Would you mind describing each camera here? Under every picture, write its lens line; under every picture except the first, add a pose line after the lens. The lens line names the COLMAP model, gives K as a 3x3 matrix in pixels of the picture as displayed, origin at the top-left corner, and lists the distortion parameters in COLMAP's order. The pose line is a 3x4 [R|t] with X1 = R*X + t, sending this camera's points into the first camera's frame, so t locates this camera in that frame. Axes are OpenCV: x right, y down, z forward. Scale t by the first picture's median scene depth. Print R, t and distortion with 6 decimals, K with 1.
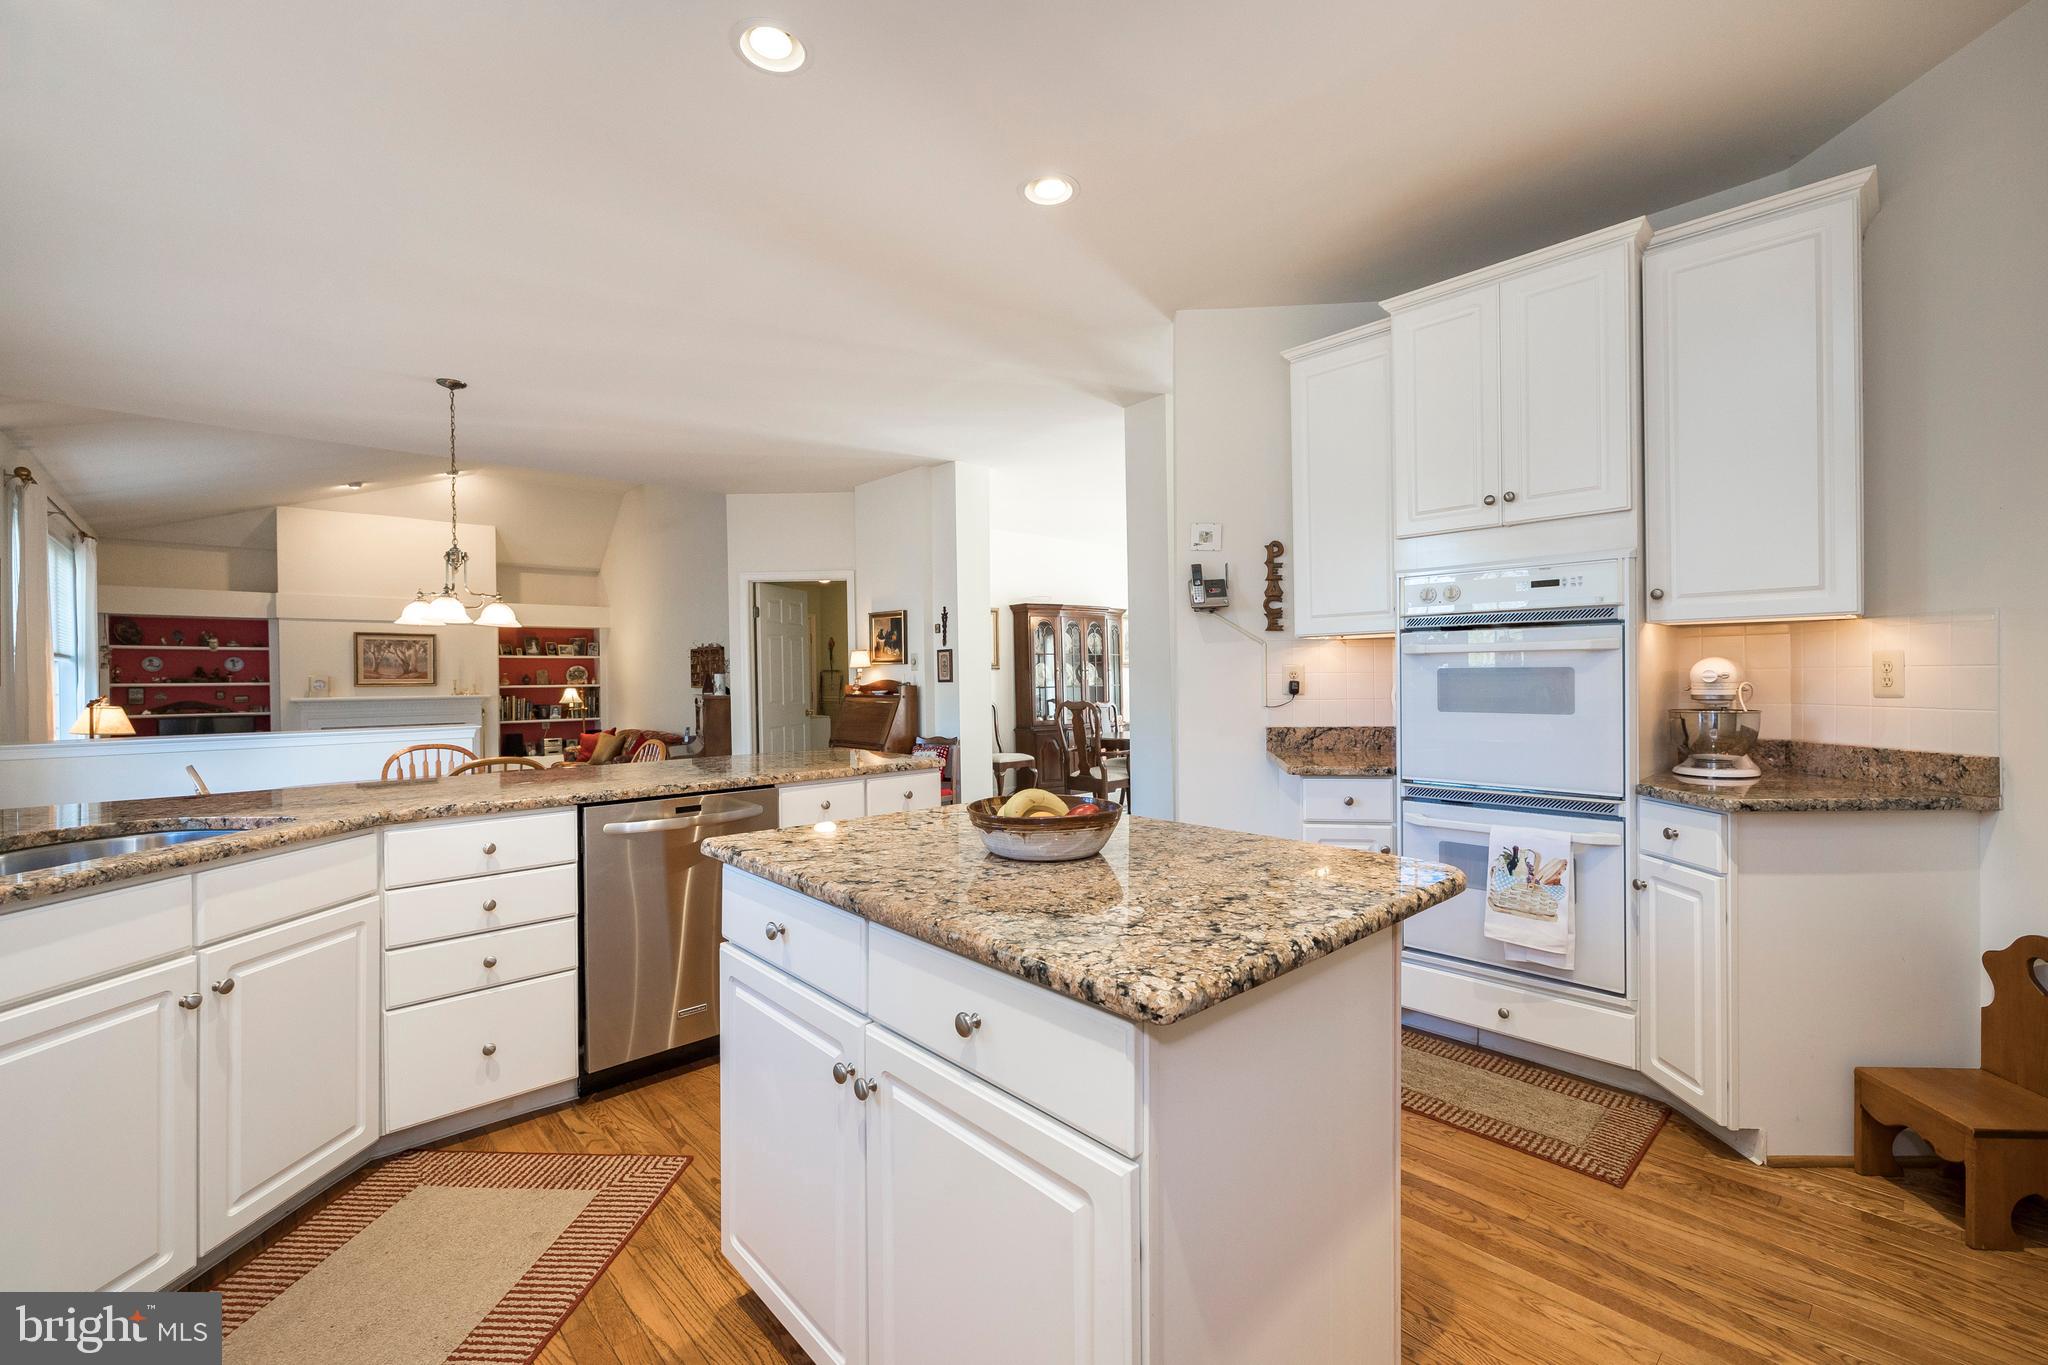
lens RADIAL K [[859.4, 0, 1027.6], [0, 859.4, 681.4], [0, 0, 1]] dist [-0.000691, -0.000559]
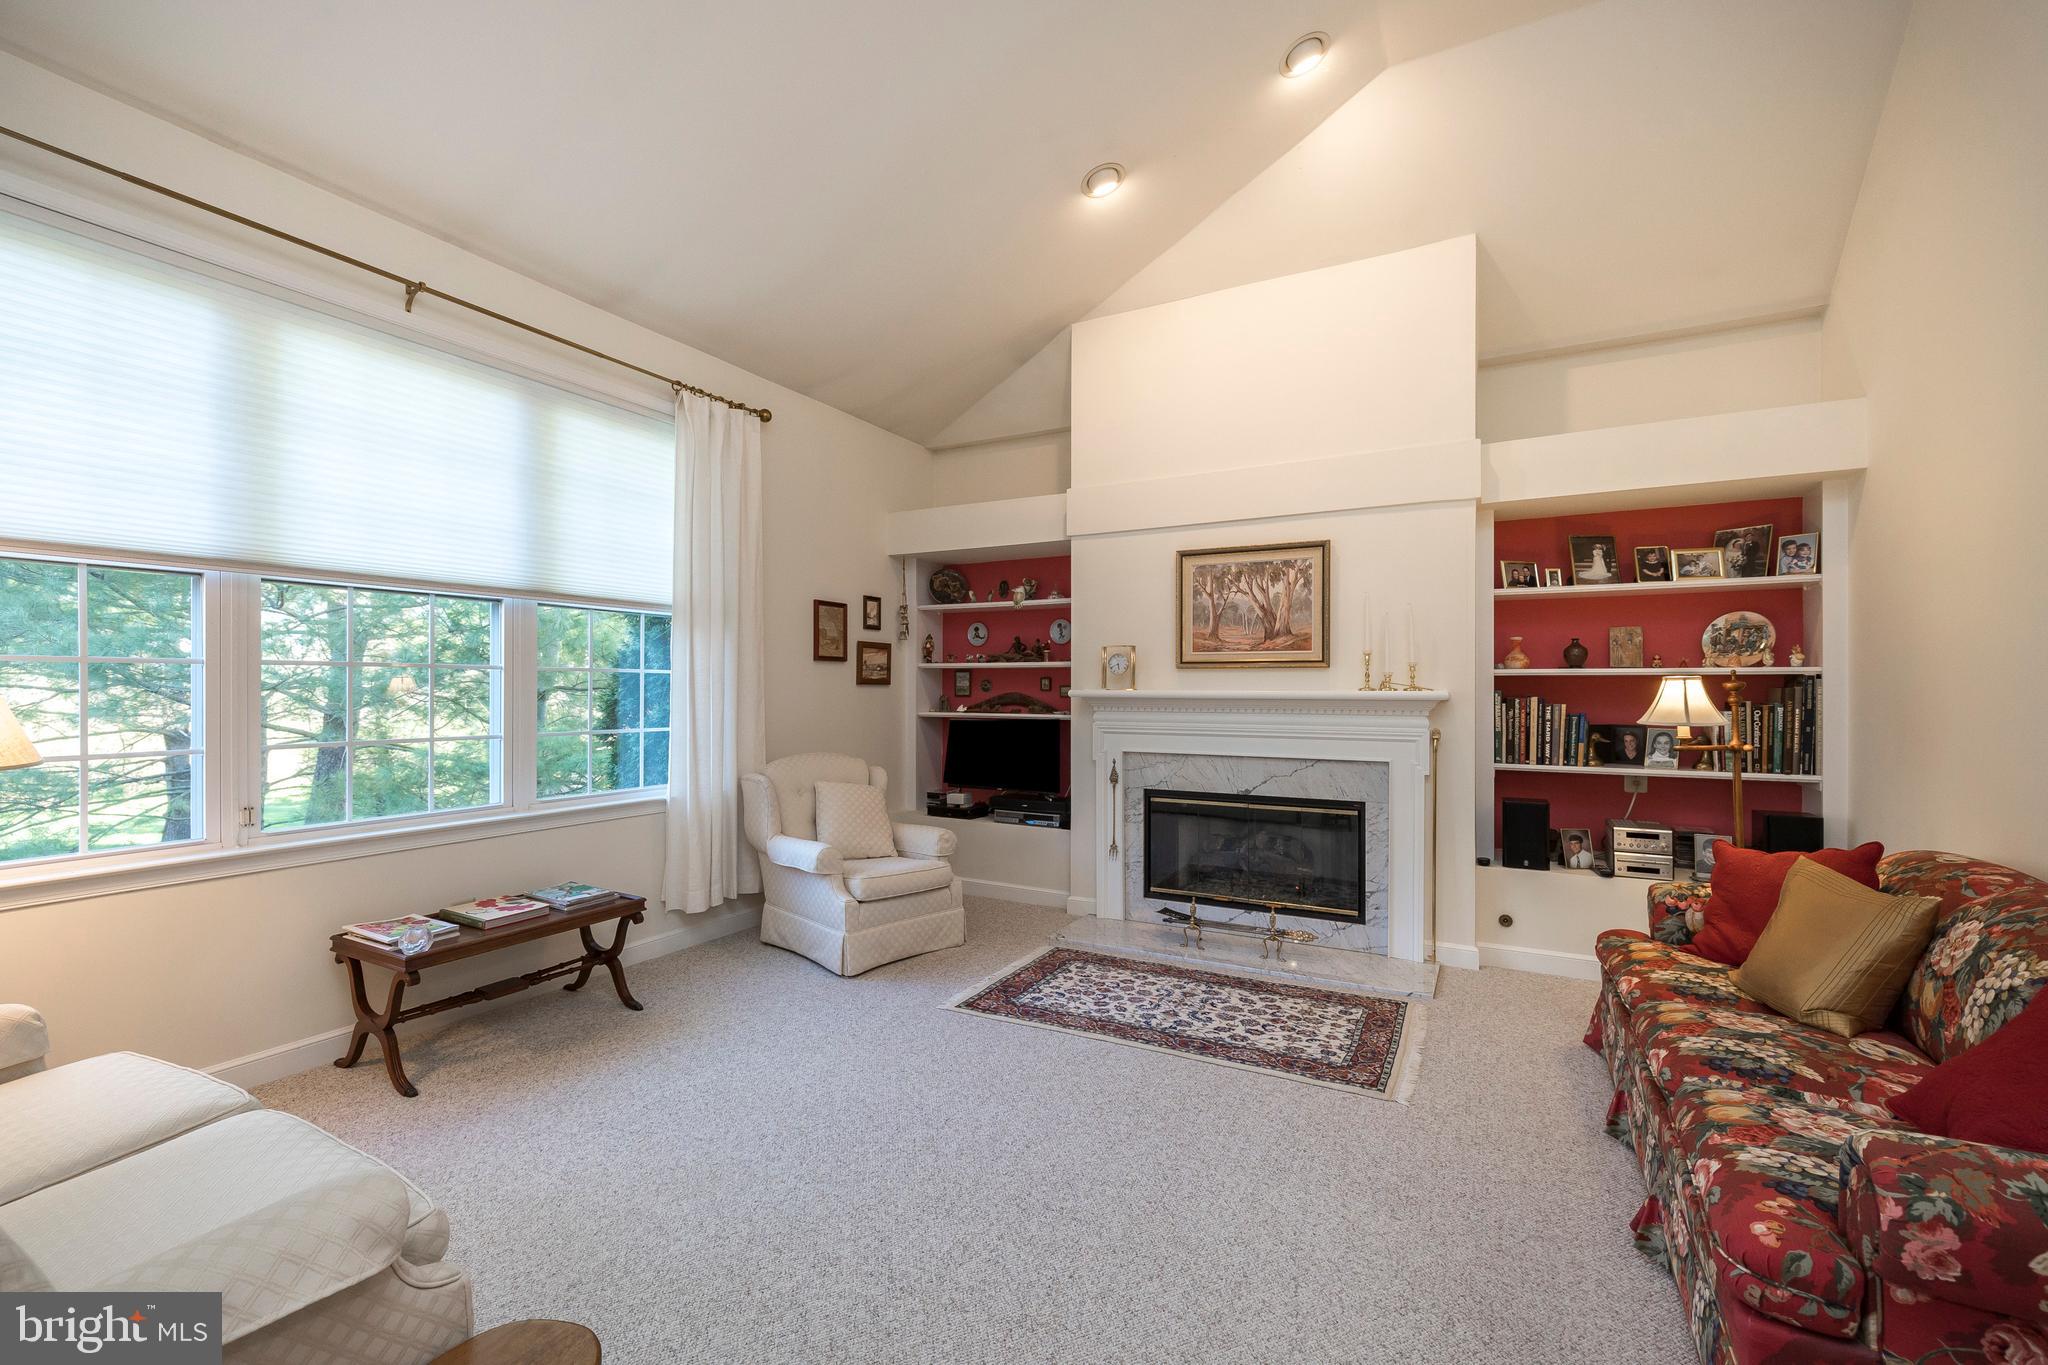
lens RADIAL K [[859.4, 0, 1030.7], [0, 859.4, 683.2], [0, 0, 1]] dist [-0.000691, -0.000559]
pose [[0.327193, 0.007654, -0.944927, -0.321323], [-0.008527, 0.999950, 0.005147, 0.010876], [0.944919, 0.006373, 0.327242, 0.676131]]
